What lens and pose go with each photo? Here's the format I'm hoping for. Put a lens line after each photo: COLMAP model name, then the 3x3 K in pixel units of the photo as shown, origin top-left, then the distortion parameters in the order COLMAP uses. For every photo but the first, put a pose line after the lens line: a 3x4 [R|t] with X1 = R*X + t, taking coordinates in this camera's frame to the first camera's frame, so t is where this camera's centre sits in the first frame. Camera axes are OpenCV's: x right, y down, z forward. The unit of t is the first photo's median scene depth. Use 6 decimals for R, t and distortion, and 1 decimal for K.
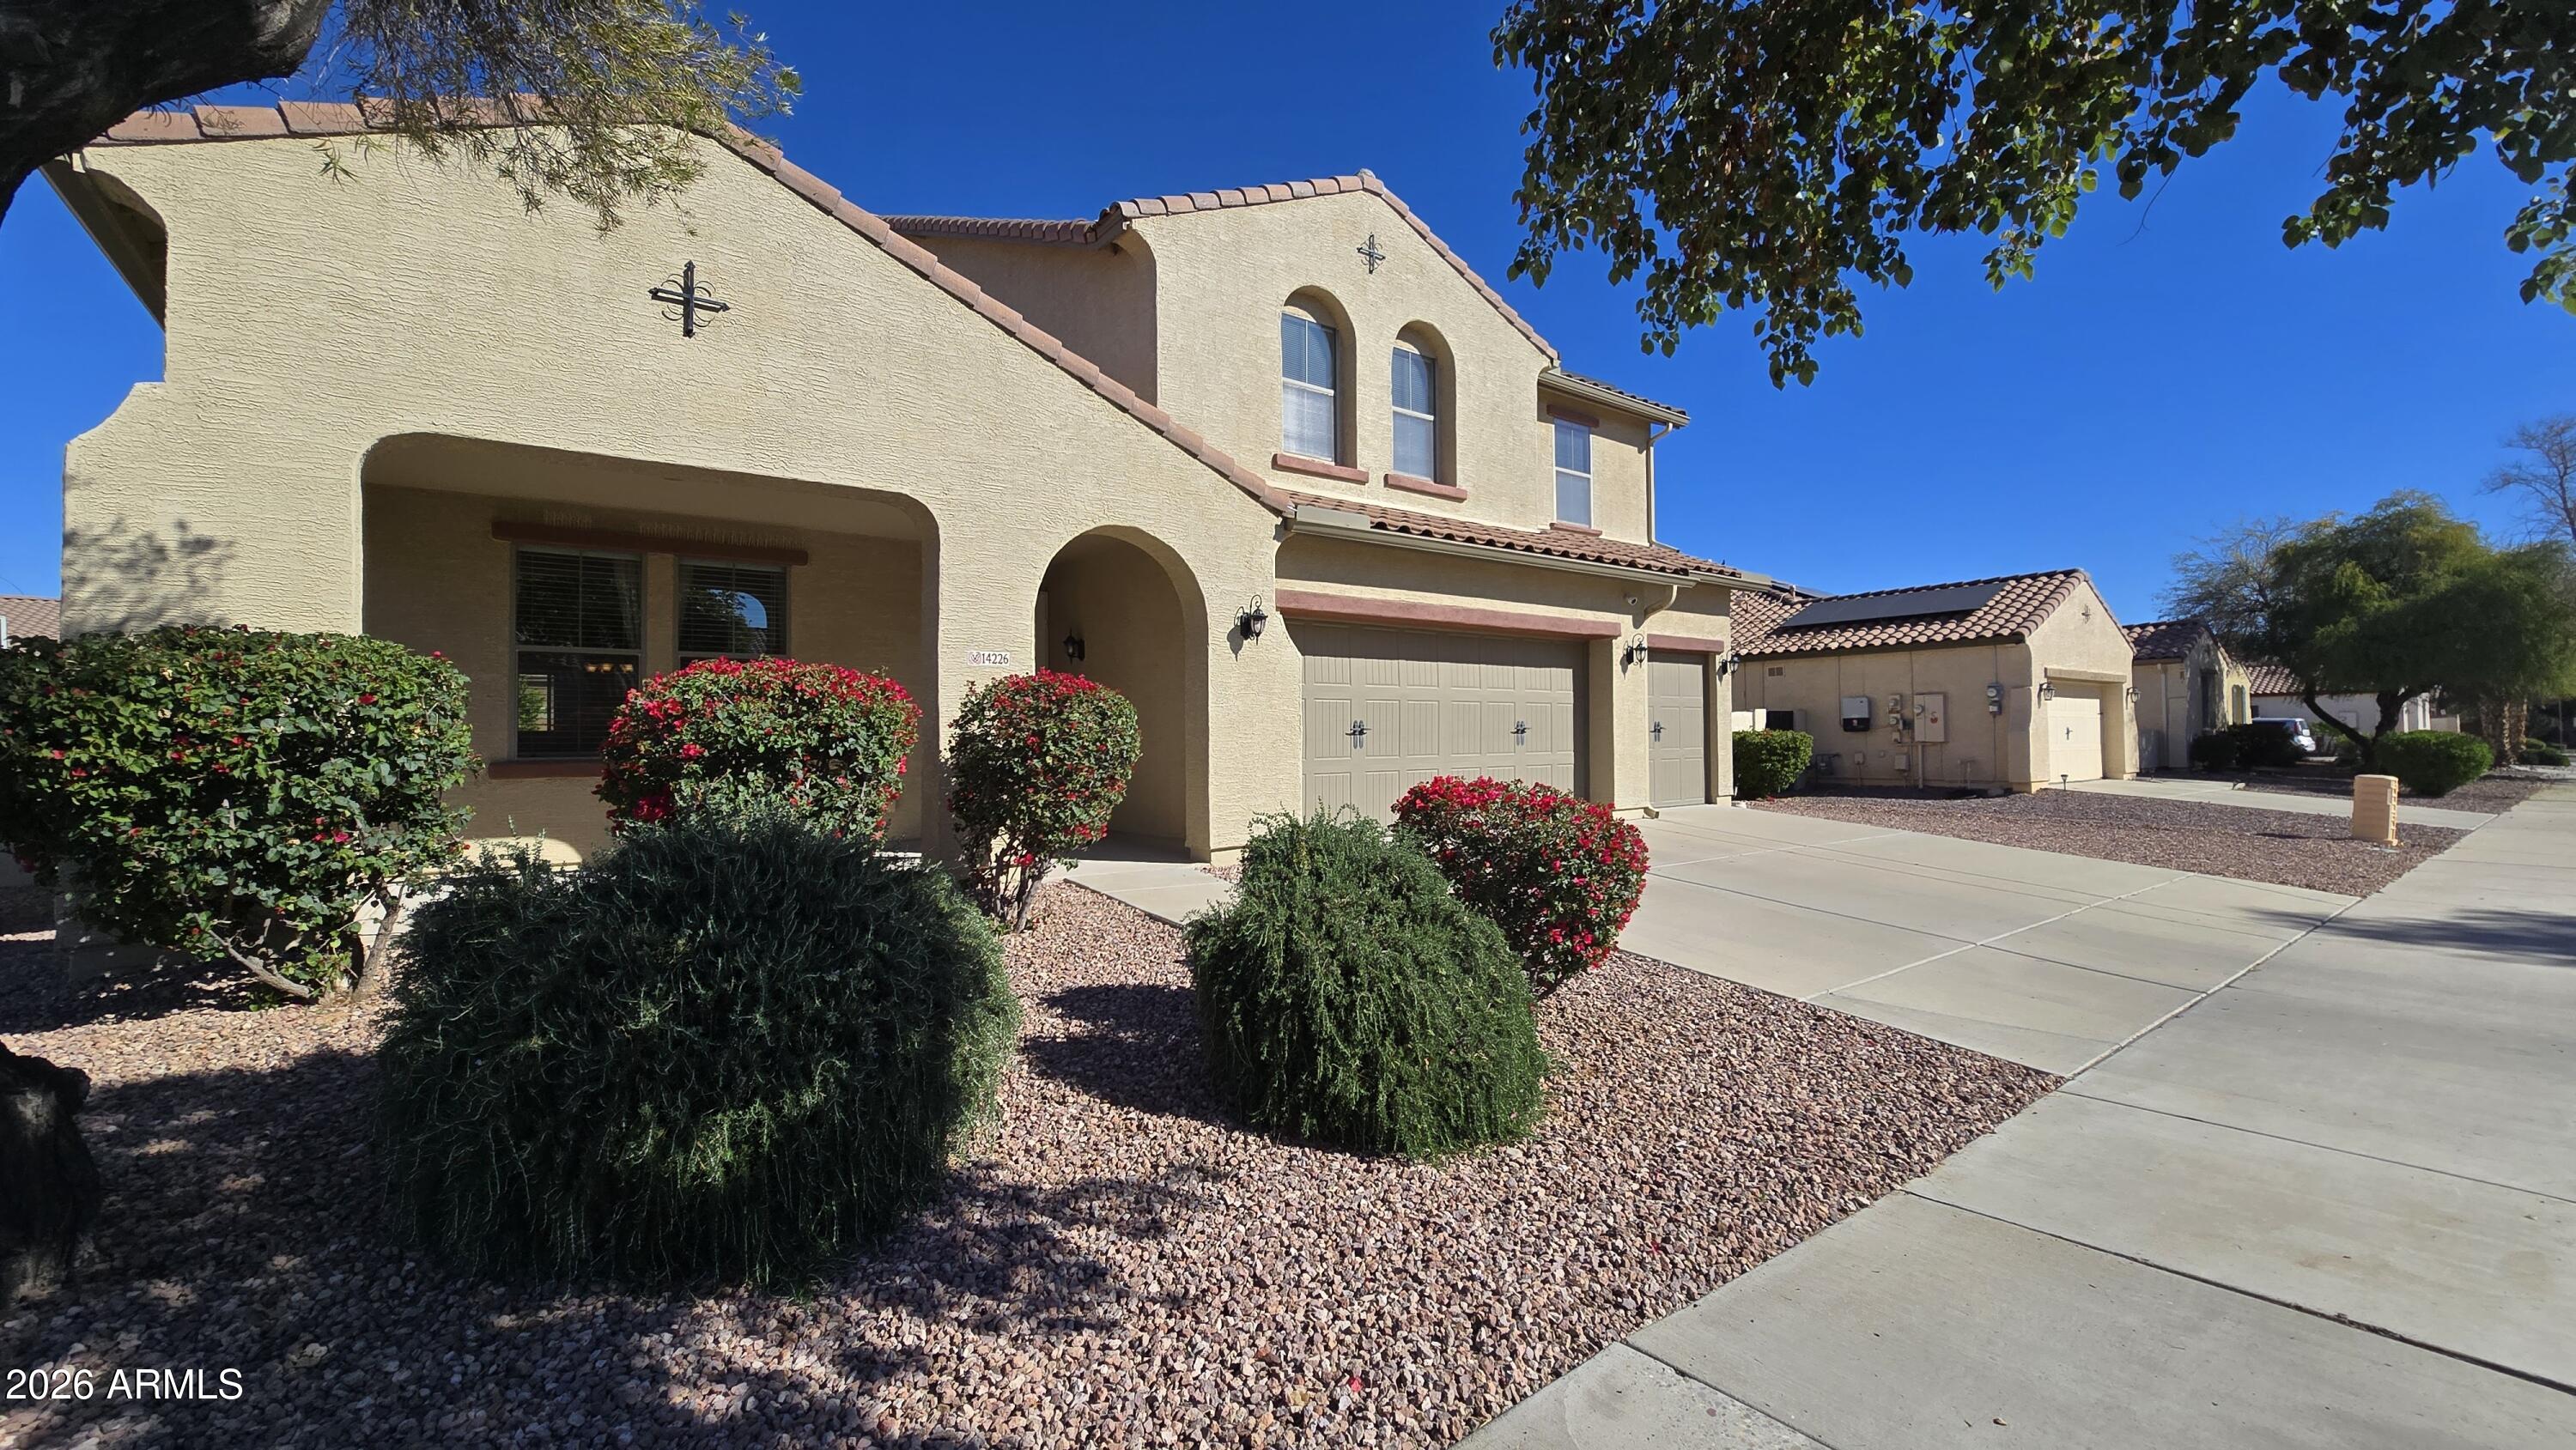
lens RADIAL K [[1041.2, 0, 1292.3], [0, 1041.2, 722.8], [0, 0, 1]] dist [-0.004404, 0.000027]
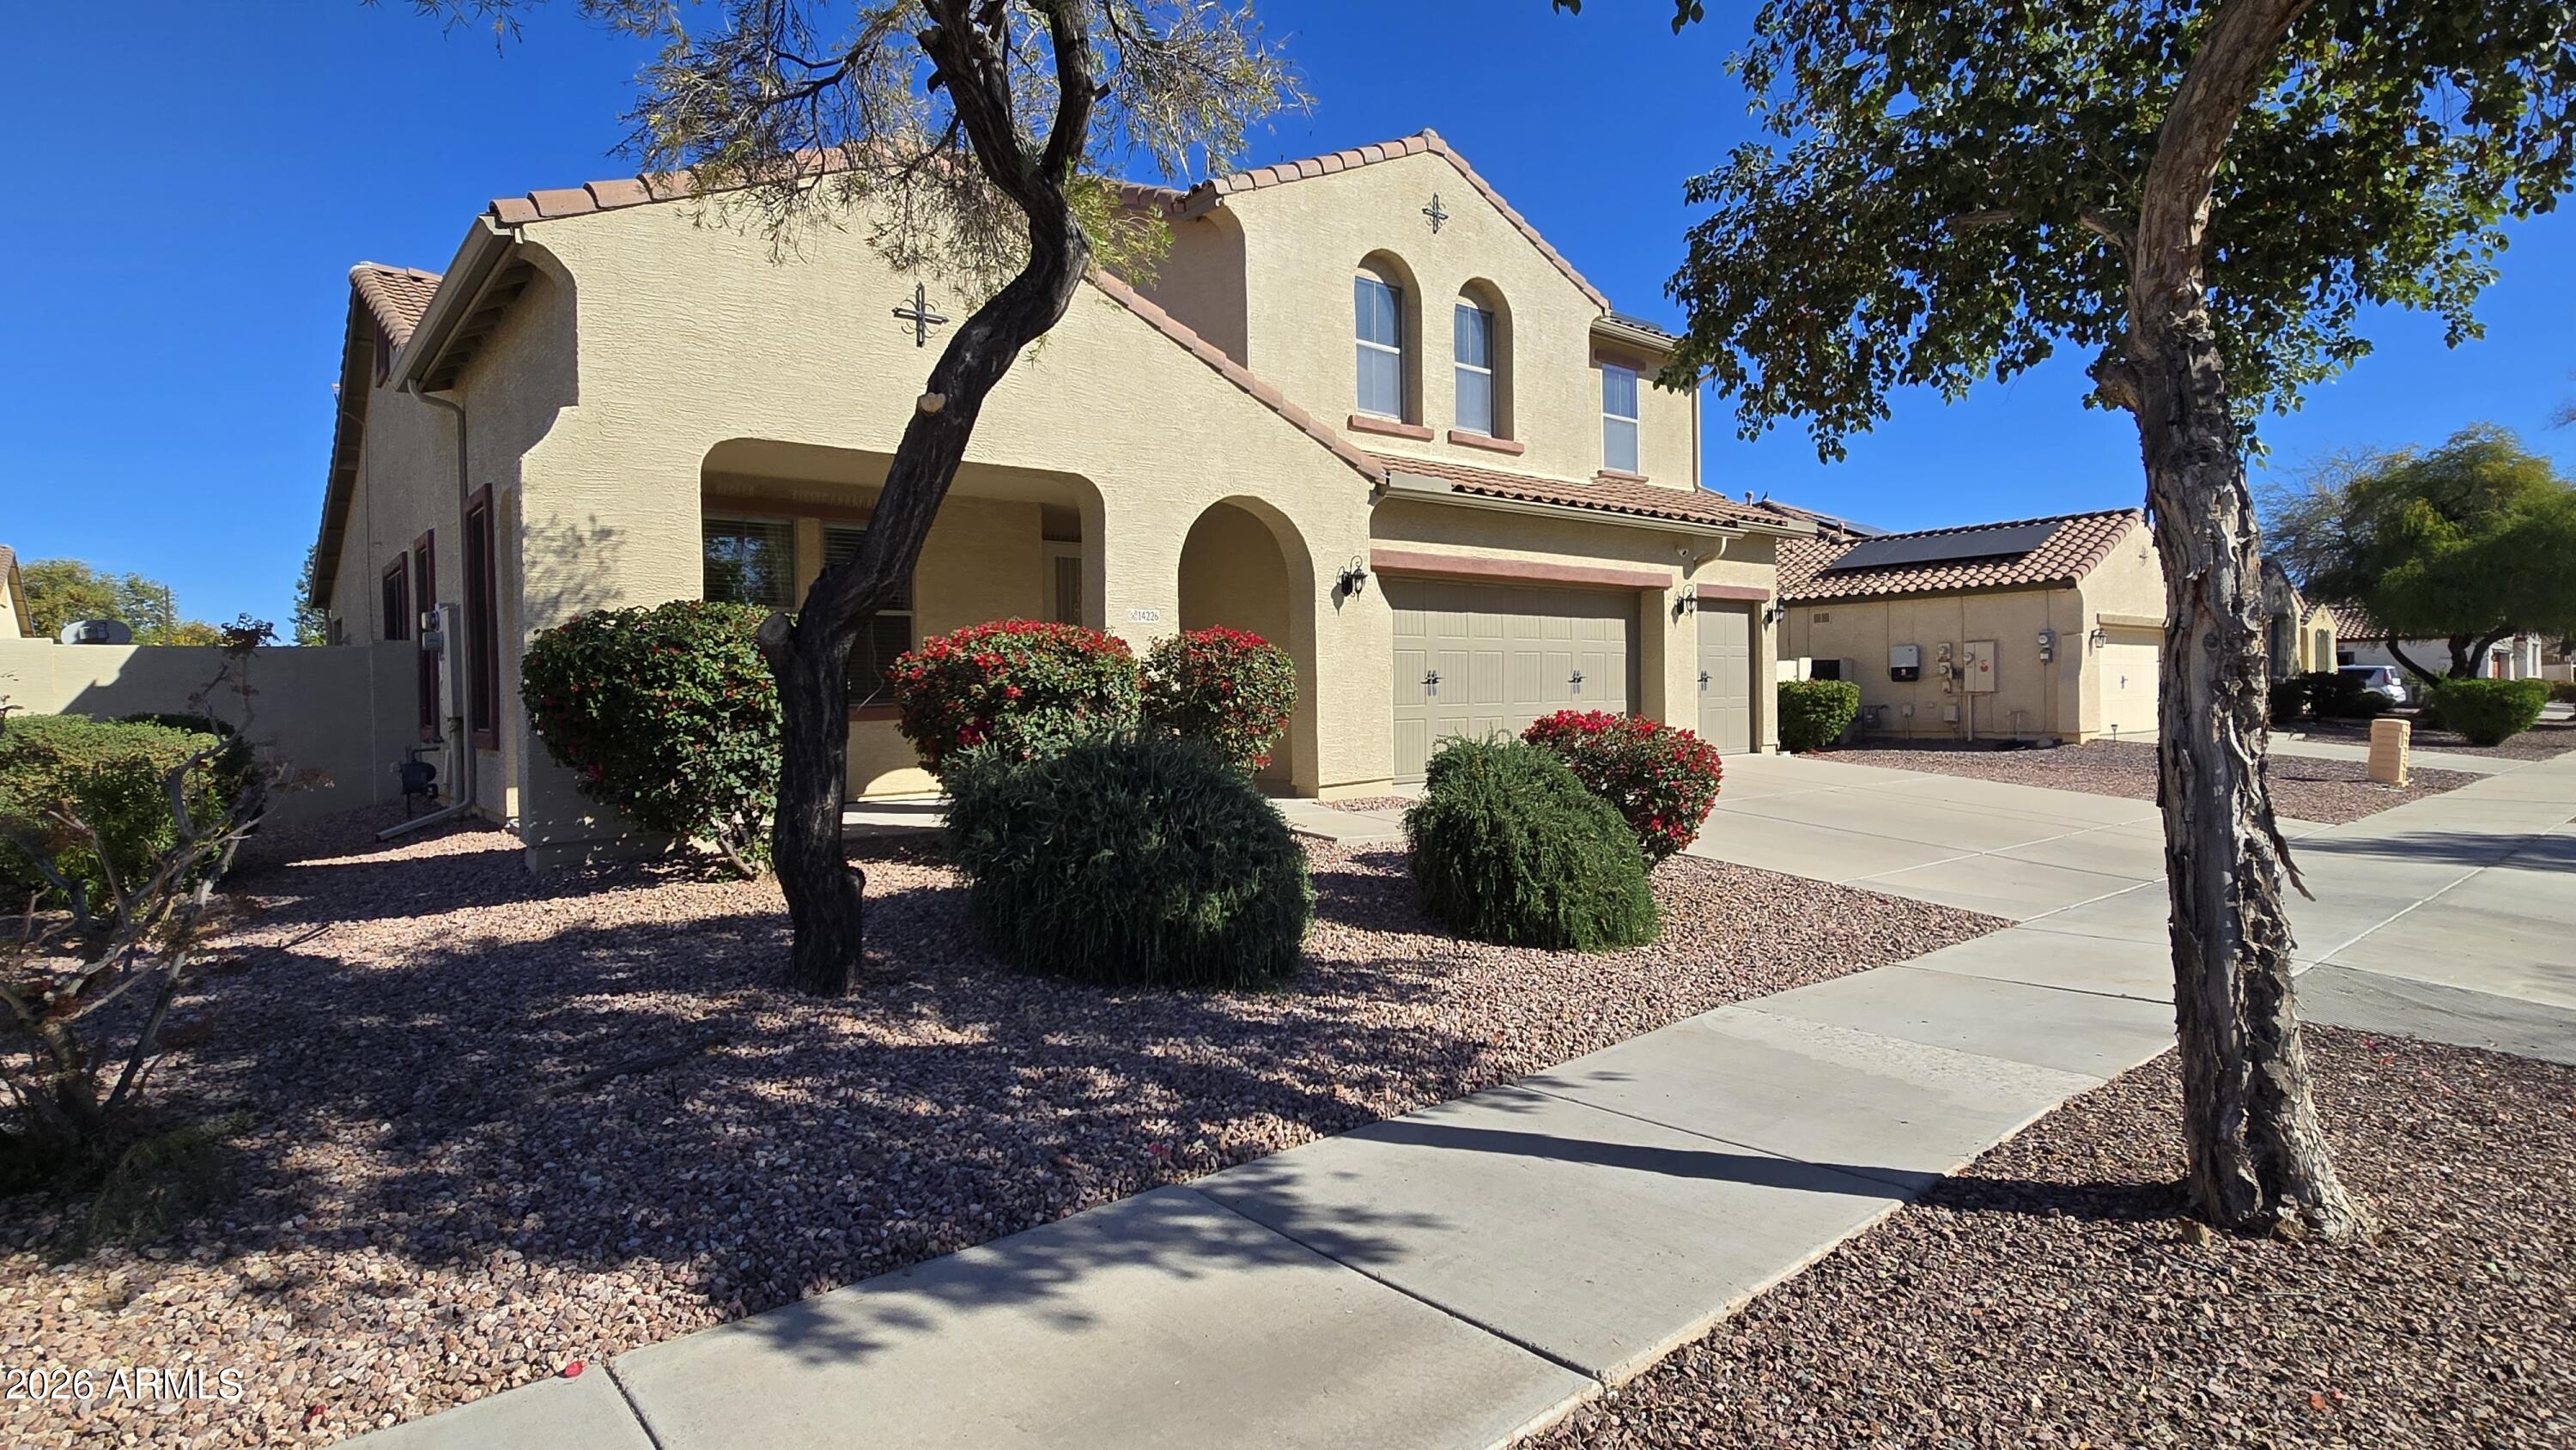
lens RADIAL K [[1276.3, 0, 1287.9], [0, 1276.3, 722.1], [0, 0, 1]] dist [-0.007985, -0.001121]
pose [[0.999272, -0.006212, 0.037647, -0.140706], [0.004893, 0.999374, 0.035028, 0.004874], [-0.037841, -0.034819, 0.998677, -0.311260]]
